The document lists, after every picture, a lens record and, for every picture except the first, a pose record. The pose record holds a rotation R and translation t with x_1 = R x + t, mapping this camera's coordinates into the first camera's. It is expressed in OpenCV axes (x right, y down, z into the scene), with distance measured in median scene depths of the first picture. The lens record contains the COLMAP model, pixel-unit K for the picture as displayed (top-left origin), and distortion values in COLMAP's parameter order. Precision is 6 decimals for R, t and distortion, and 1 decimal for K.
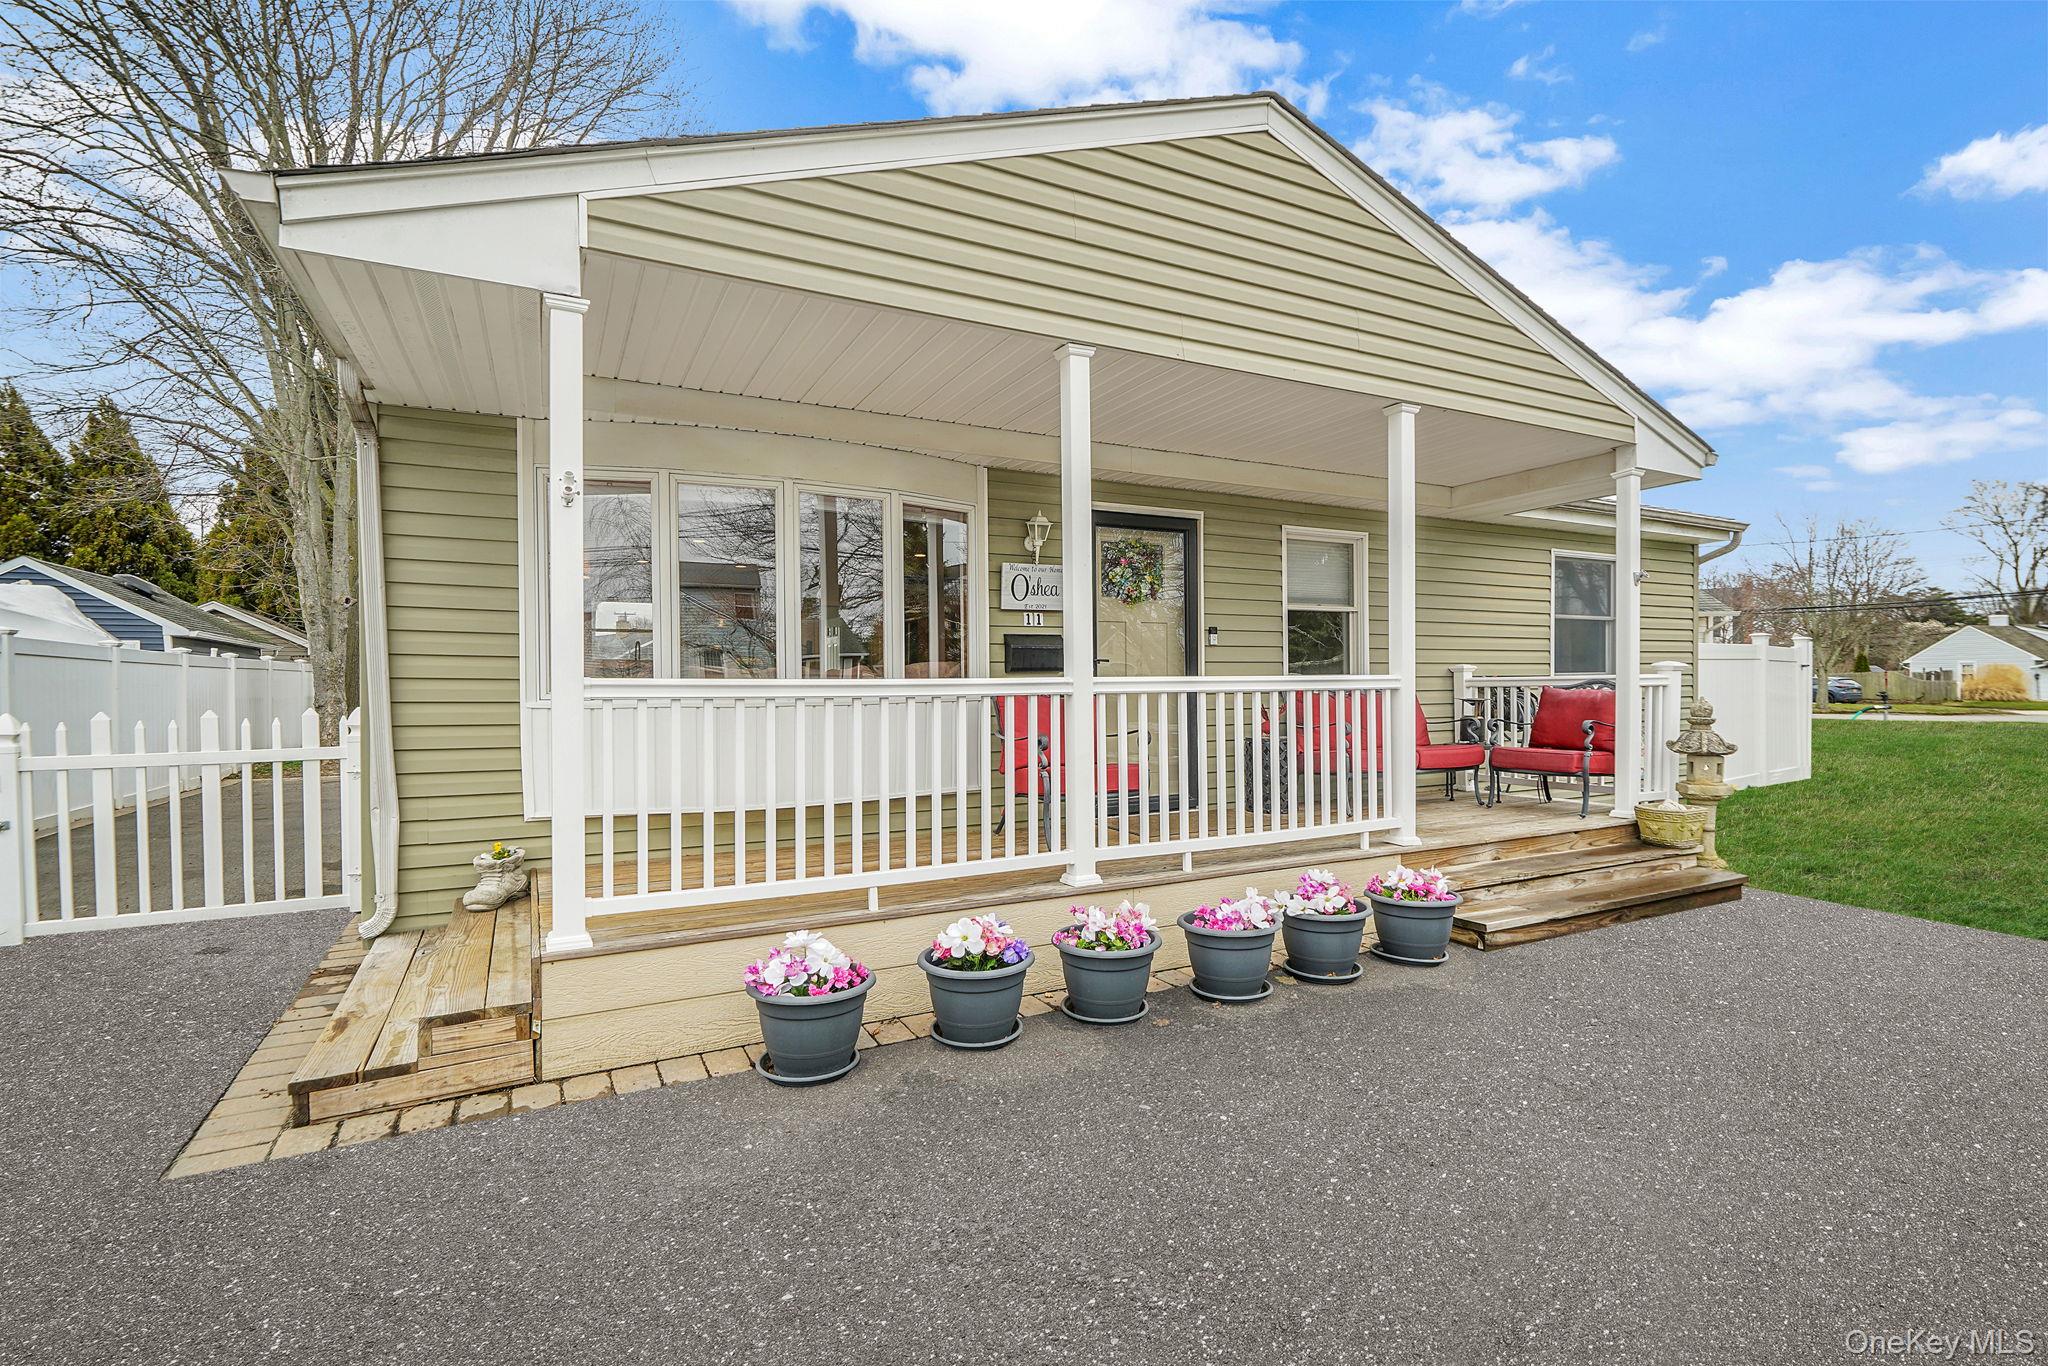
lens RADIAL K [[948.2, 0, 1027.0], [0, 948.2, 694.8], [0, 0, 1]] dist [0.008364, 0.000439]
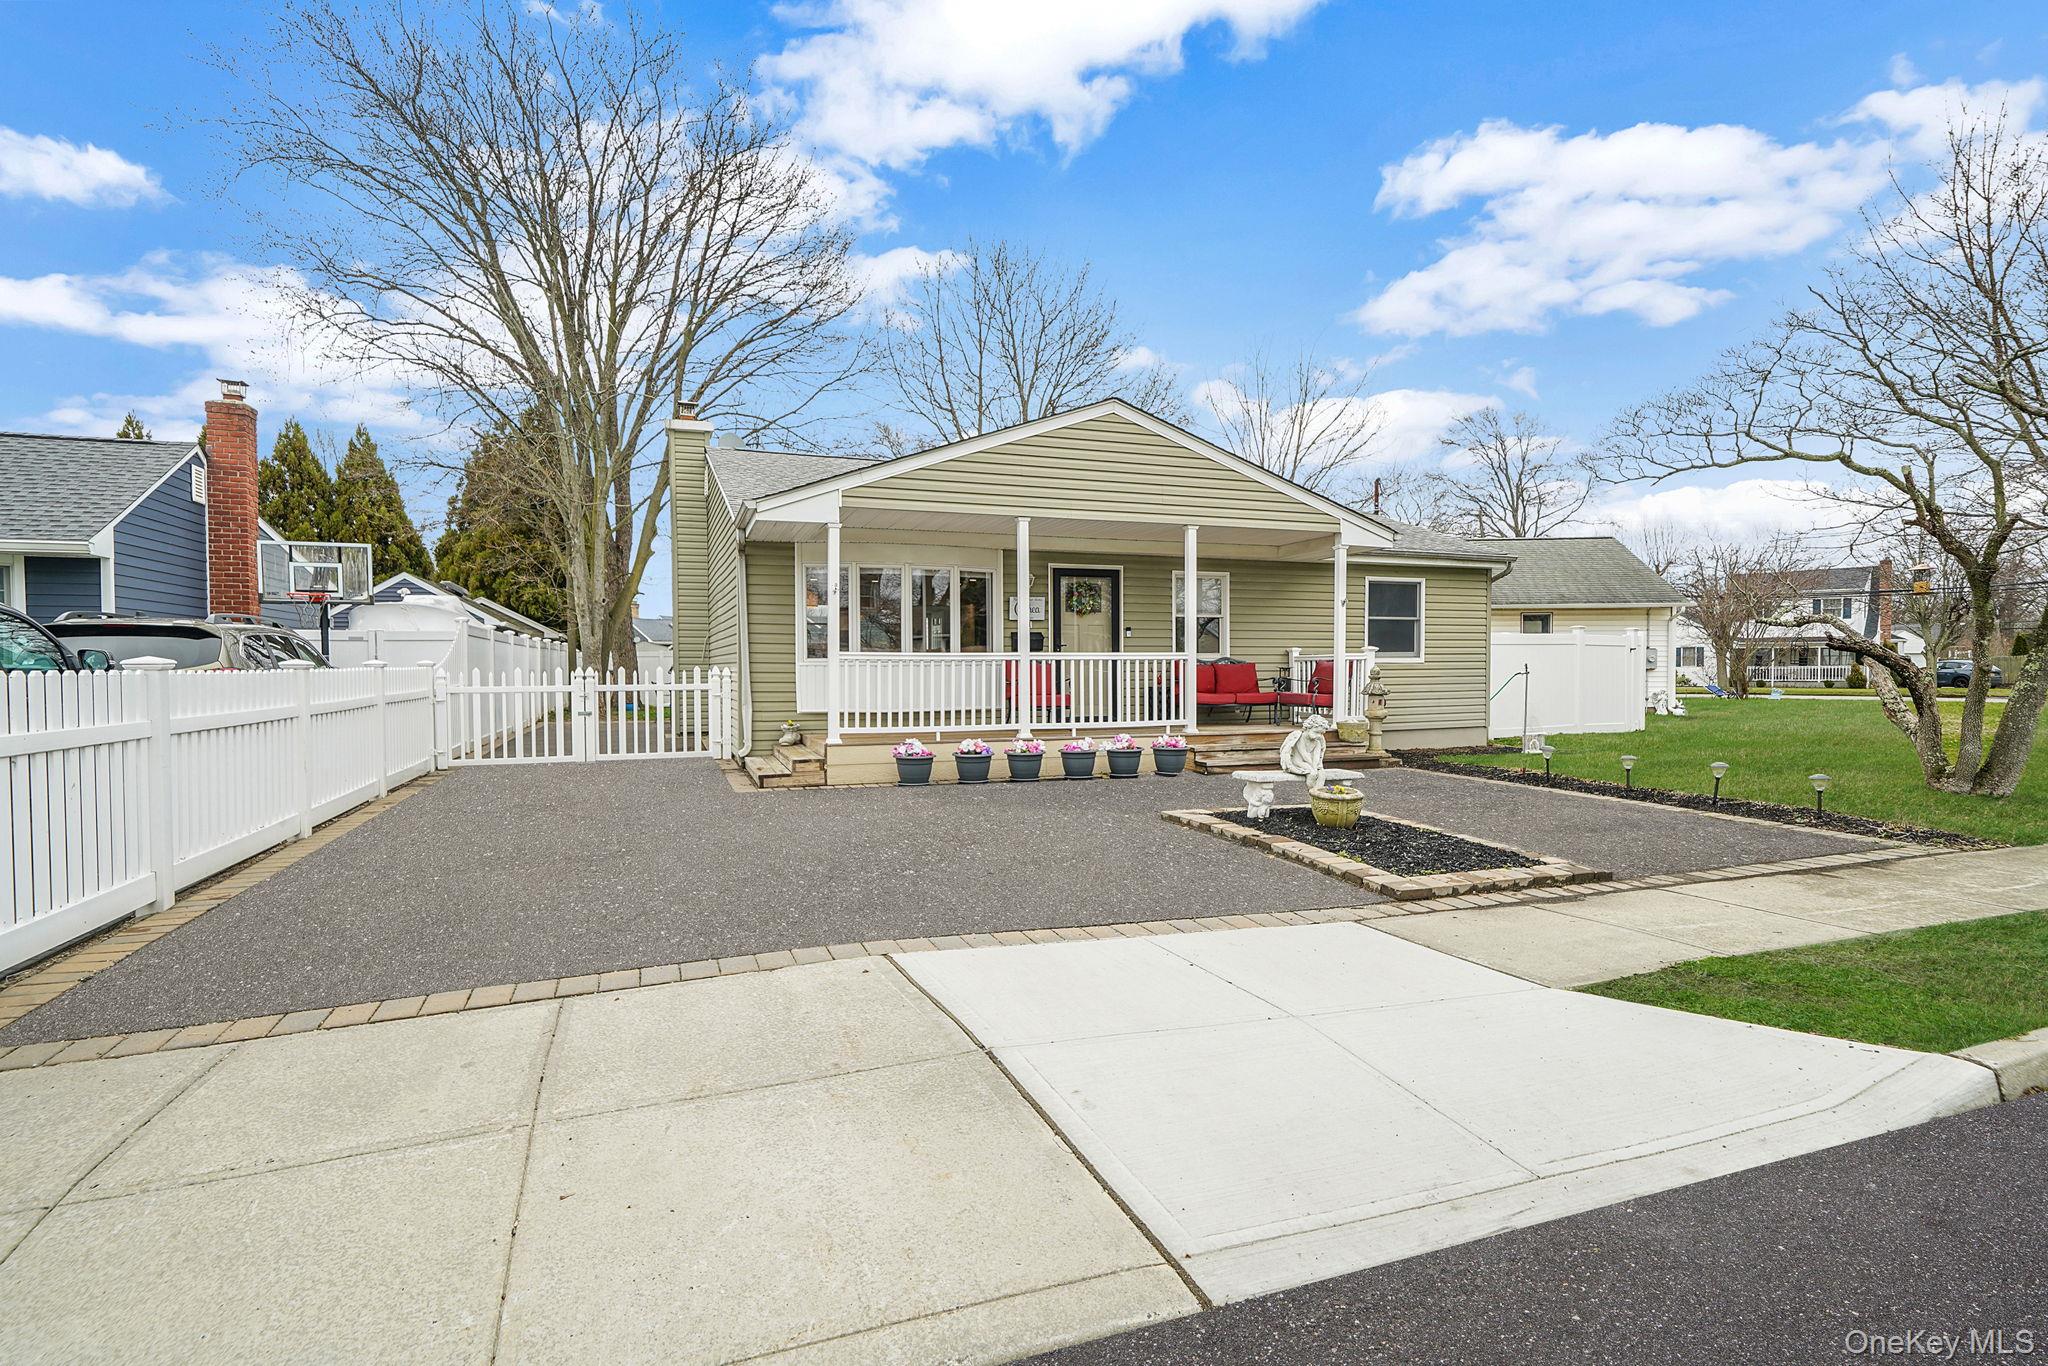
lens RADIAL K [[864.0, 0, 1030.0], [0, 864.0, 676.7], [0, 0, 1]] dist [0.002831, 0.000215]
pose [[0.994812, 0.005030, -0.101609, 0.239342], [-0.004489, 0.999974, 0.005558, 0.023829], [0.101635, -0.005073, 0.994809, -0.971847]]
